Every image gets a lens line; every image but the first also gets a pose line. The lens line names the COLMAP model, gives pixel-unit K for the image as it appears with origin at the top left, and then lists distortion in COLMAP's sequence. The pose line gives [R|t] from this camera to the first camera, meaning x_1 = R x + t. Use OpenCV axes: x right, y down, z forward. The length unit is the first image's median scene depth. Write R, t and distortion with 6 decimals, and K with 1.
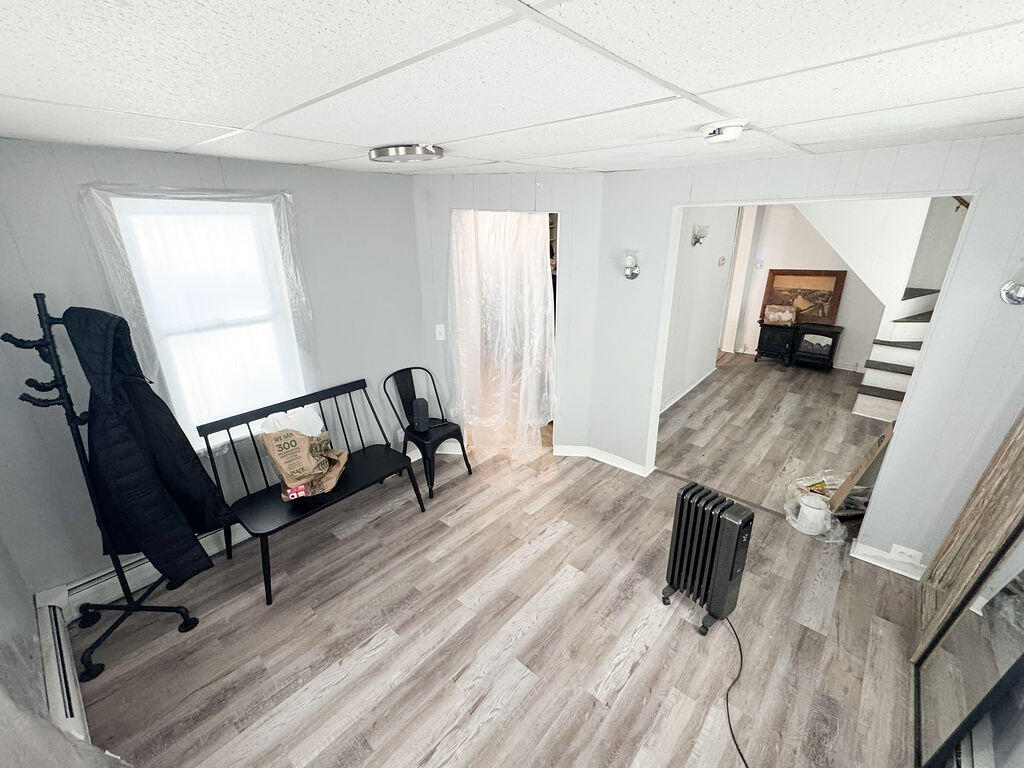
lens RADIAL K [[428.0, 0, 513.9], [0, 428.0, 383.8], [0, 0, 1]] dist [-0.000856, -0.000010]
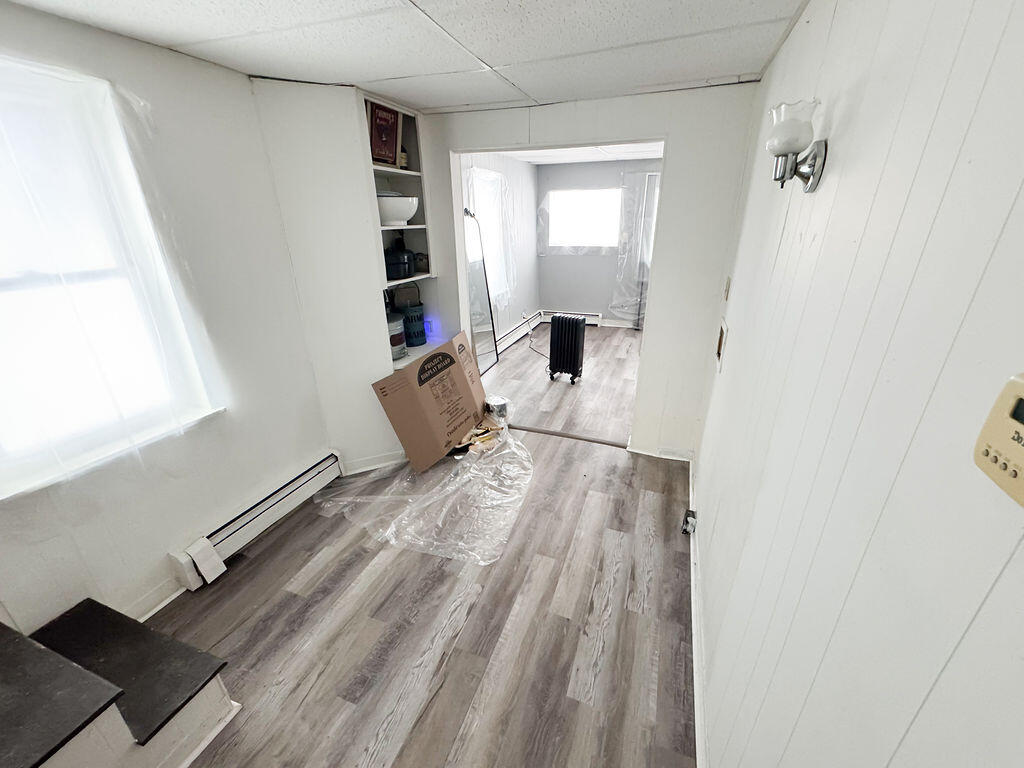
lens RADIAL K [[417.0, 0, 510.7], [0, 417.0, 387.5], [0, 0, 1]] dist [0.000969, 0.000150]
pose [[-0.933017, 0.162959, -0.320816, 1.138400], [-0.102863, 0.733579, 0.671775, -0.640263], [0.344816, 0.659778, -0.667679, 1.965545]]
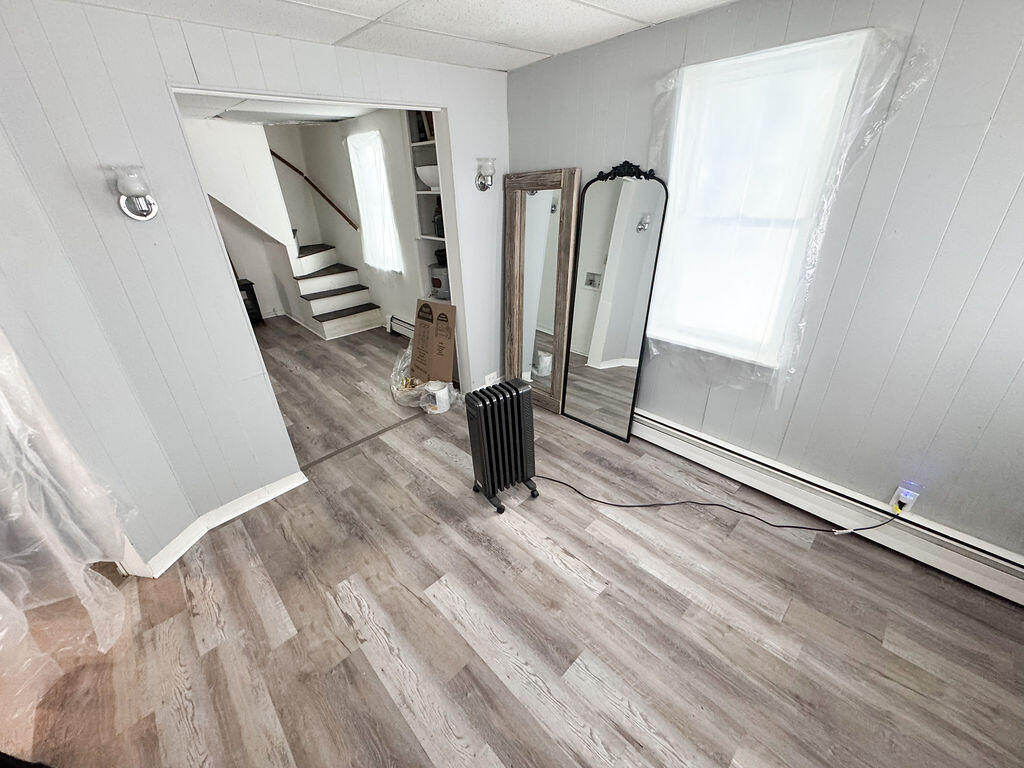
lens RADIAL K [[405.8, 0, 512.0], [0, 405.8, 384.0], [0, 0, 1]] dist [-0.002735, -0.000061]
pose [[0.075745, -0.435916, 0.896794, -0.328826], [0.390244, 0.840598, 0.375639, -0.080991], [-0.917591, 0.321516, 0.233785, 0.578445]]
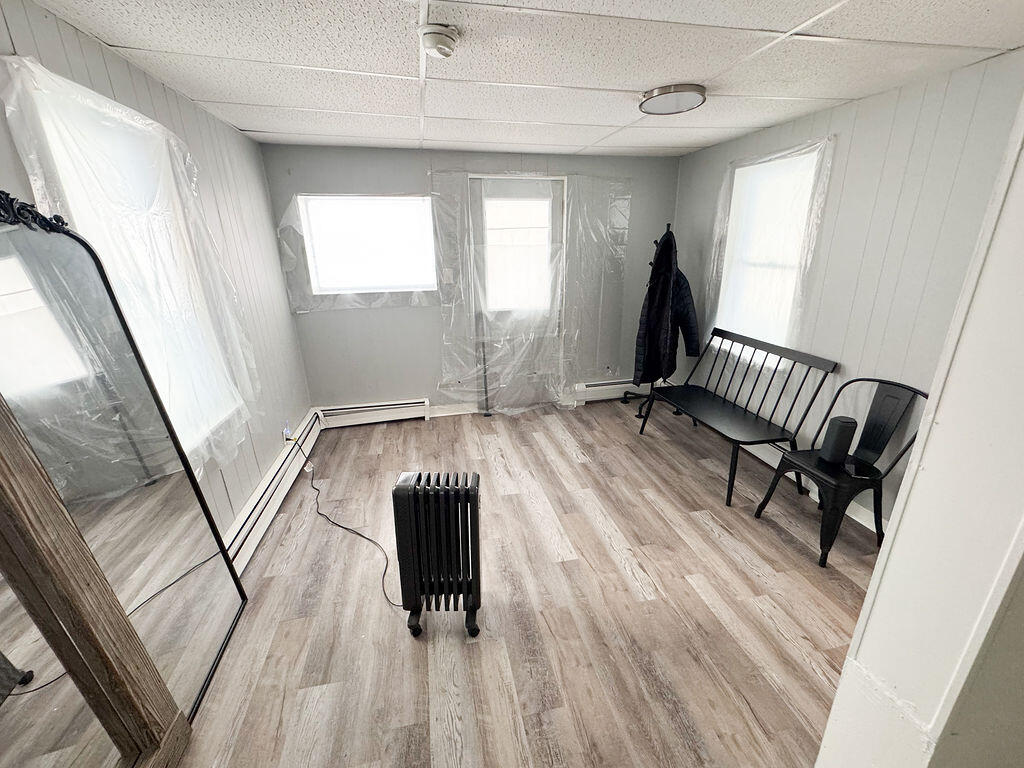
lens RADIAL K [[428.0, 0, 513.9], [0, 428.0, 383.8], [0, 0, 1]] dist [-0.000856, -0.000010]
pose [[-0.588152, 0.265866, -0.763801, 0.756857], [-0.273196, 0.823594, 0.497049, -0.255732], [0.761211, 0.501008, -0.411764, 1.070310]]
